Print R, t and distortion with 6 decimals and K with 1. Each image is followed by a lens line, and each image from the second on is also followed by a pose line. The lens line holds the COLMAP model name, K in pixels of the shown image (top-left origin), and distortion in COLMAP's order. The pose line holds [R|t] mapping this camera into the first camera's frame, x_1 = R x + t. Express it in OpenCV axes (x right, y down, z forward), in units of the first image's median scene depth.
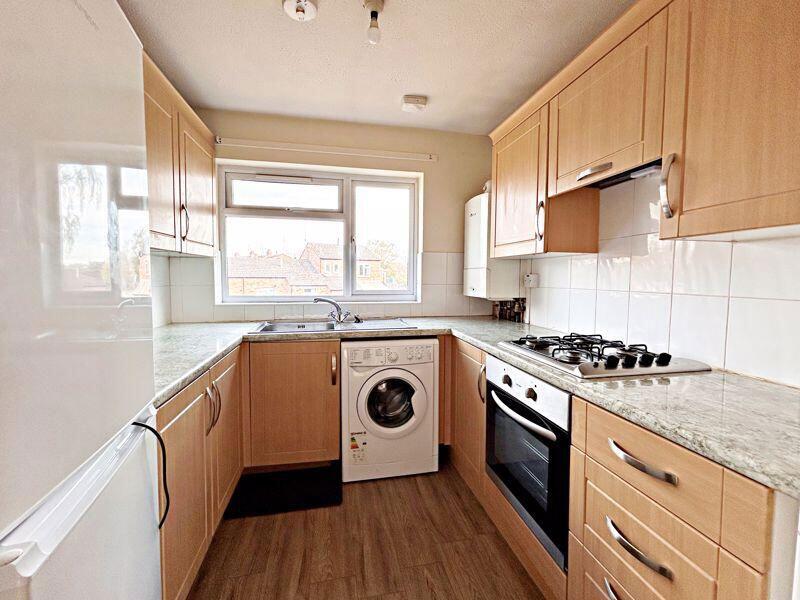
lens RADIAL K [[347.9, 0, 400.0], [0, 347.9, 300.0], [0, 0, 1]] dist [-0.000662, -0.000057]
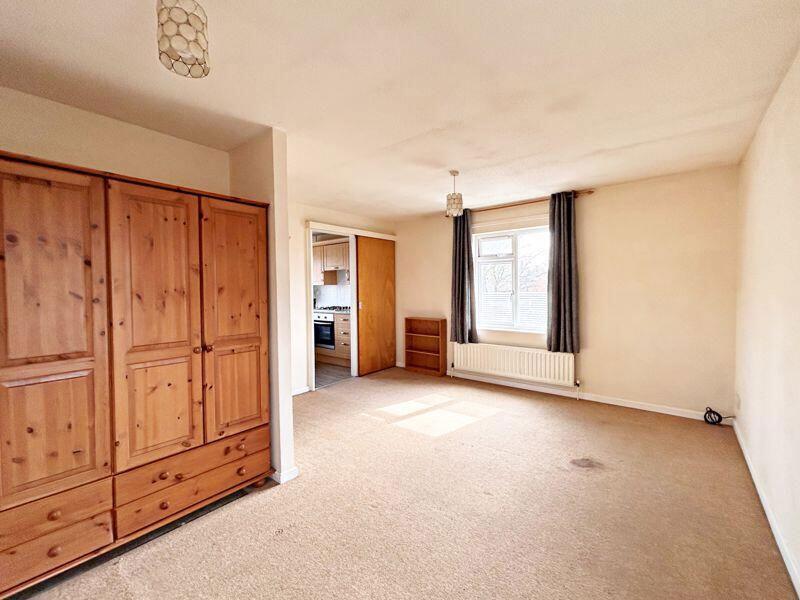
lens RADIAL K [[347.9, 0, 400.0], [0, 347.9, 300.0], [0, 0, 1]] dist [-0.000662, -0.000057]
pose [[0.768064, -0.028324, 0.639746, -1.392791], [0.053491, 0.998368, -0.020020, 0.144923], [-0.638135, 0.049597, 0.768325, -2.449399]]
